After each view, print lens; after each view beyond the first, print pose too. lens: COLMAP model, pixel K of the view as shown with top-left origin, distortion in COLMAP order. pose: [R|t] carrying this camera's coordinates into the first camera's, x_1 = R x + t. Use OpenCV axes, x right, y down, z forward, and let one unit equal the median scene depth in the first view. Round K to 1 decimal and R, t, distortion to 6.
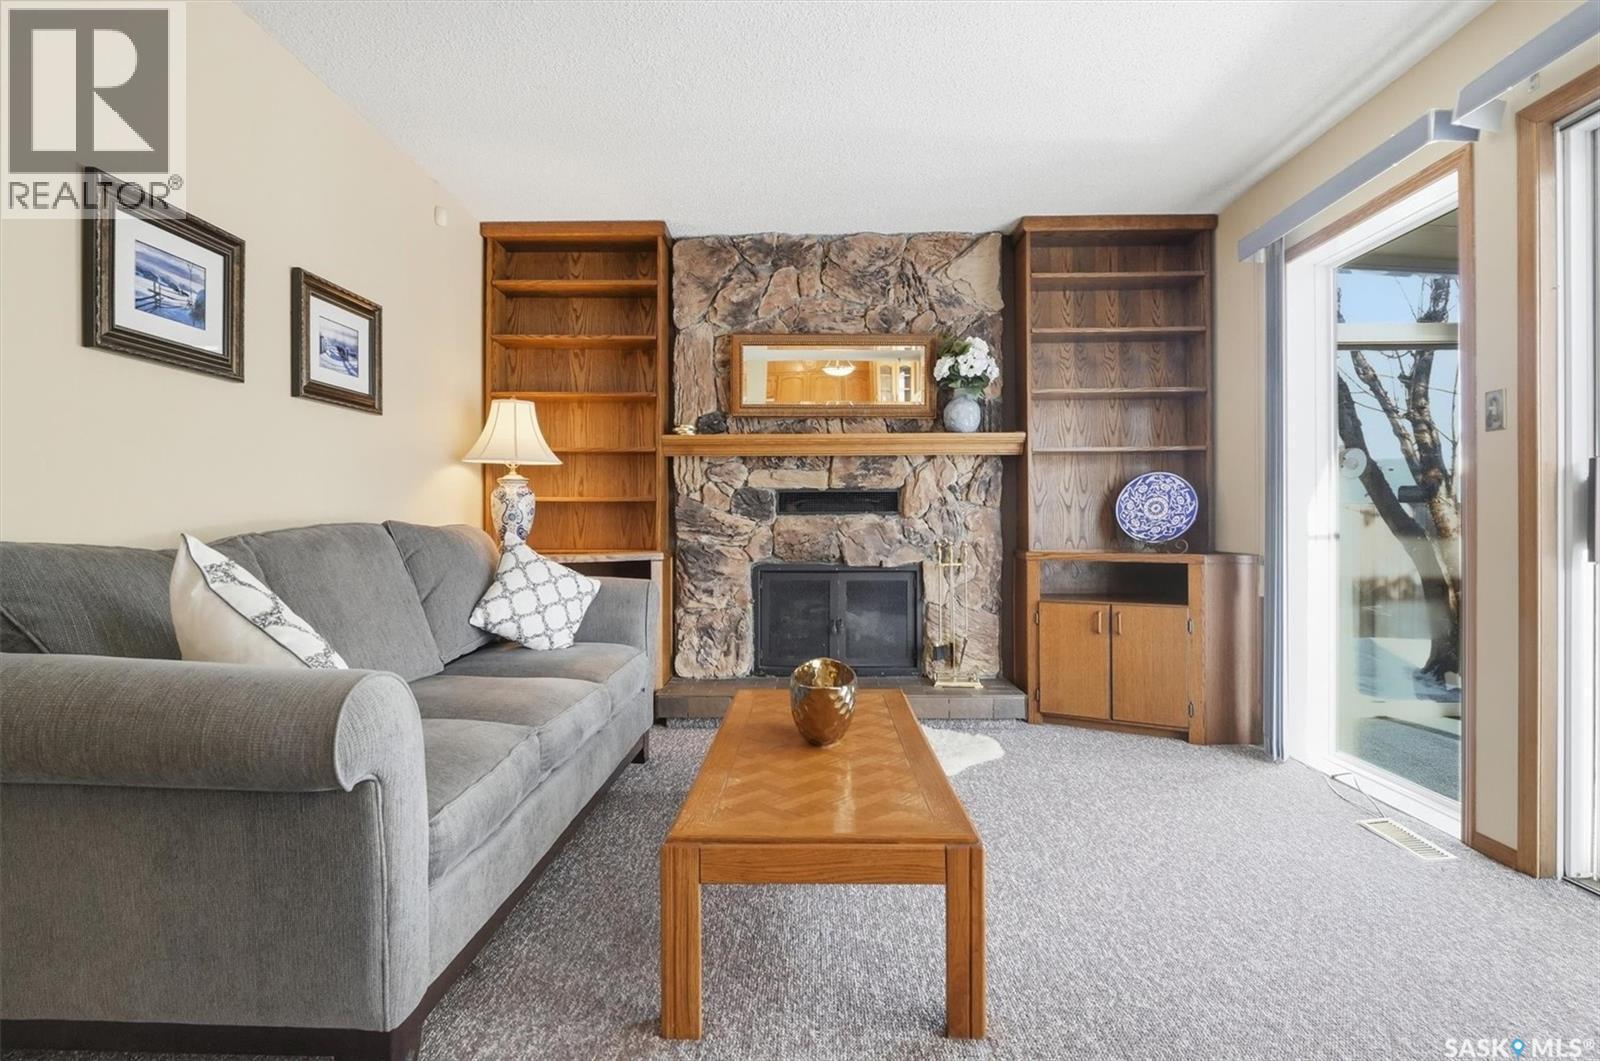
lens RADIAL K [[783.2, 0, 806.1], [0, 783.2, 524.7], [0, 0, 1]] dist [-0.013543, -0.000088]
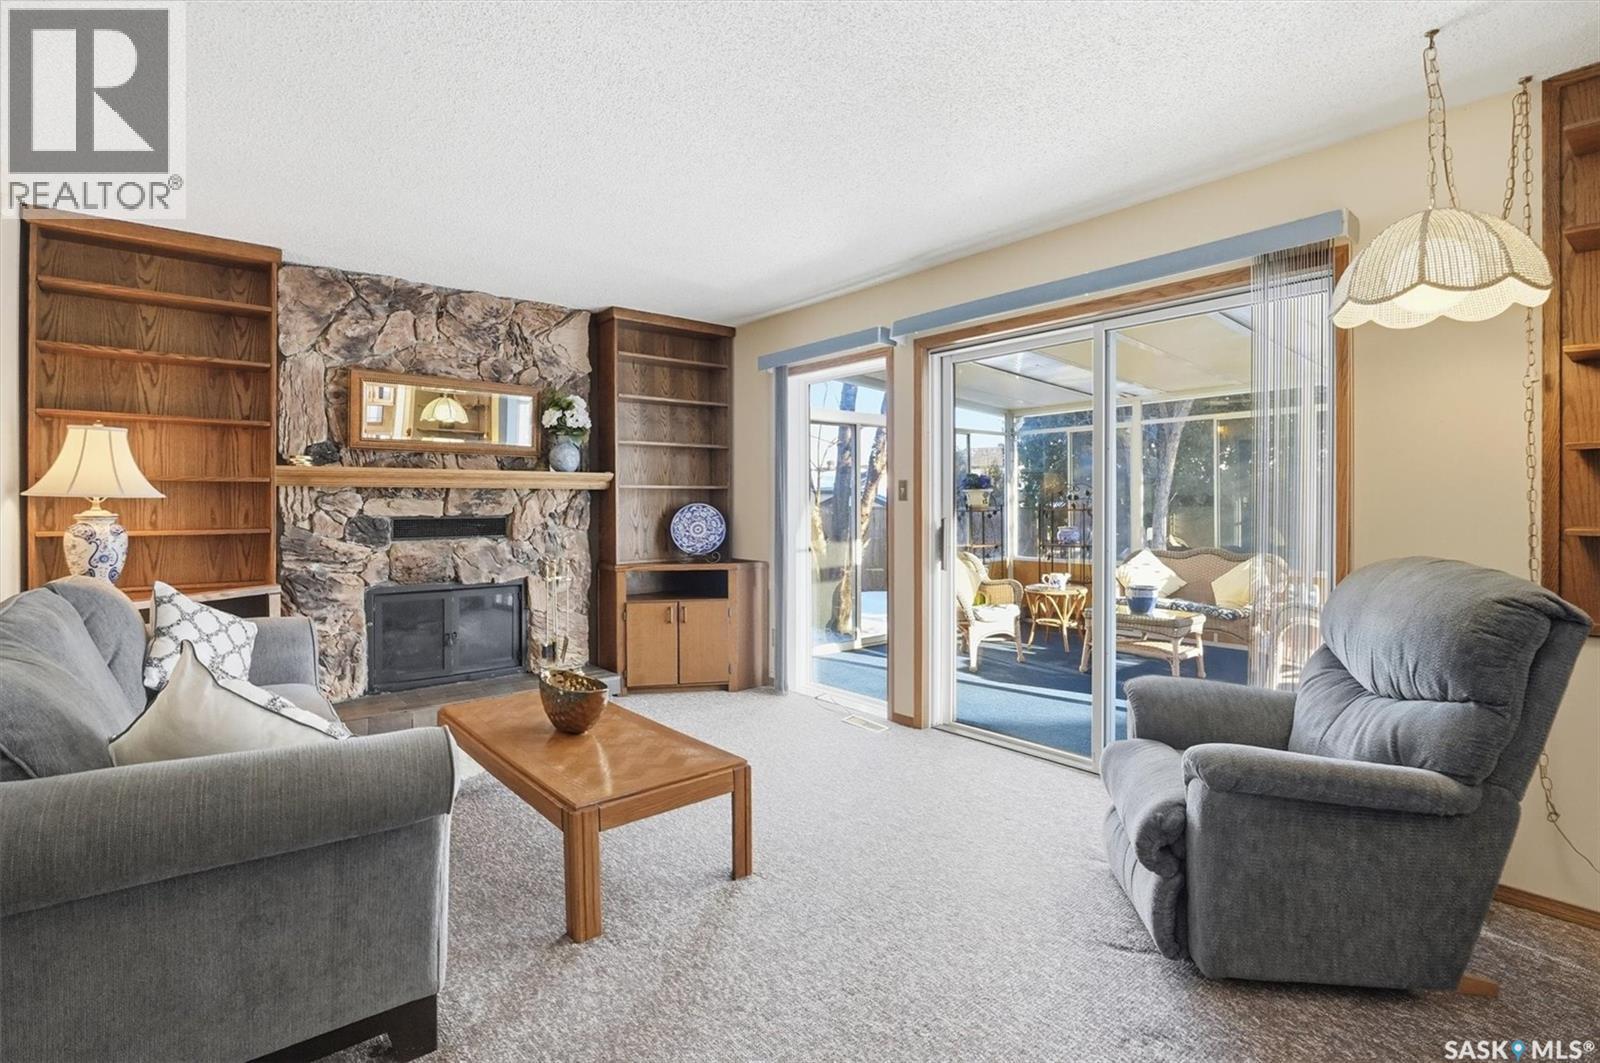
lens RADIAL K [[702.1, 0, 802.6], [0, 702.1, 520.5], [0, 0, 1]] dist [-0.014504, 0.000312]
pose [[0.764233, -0.006329, 0.644909, -0.227792], [0.001884, 0.999969, 0.007581, -0.047532], [-0.644938, -0.004579, 0.764222, -0.088620]]
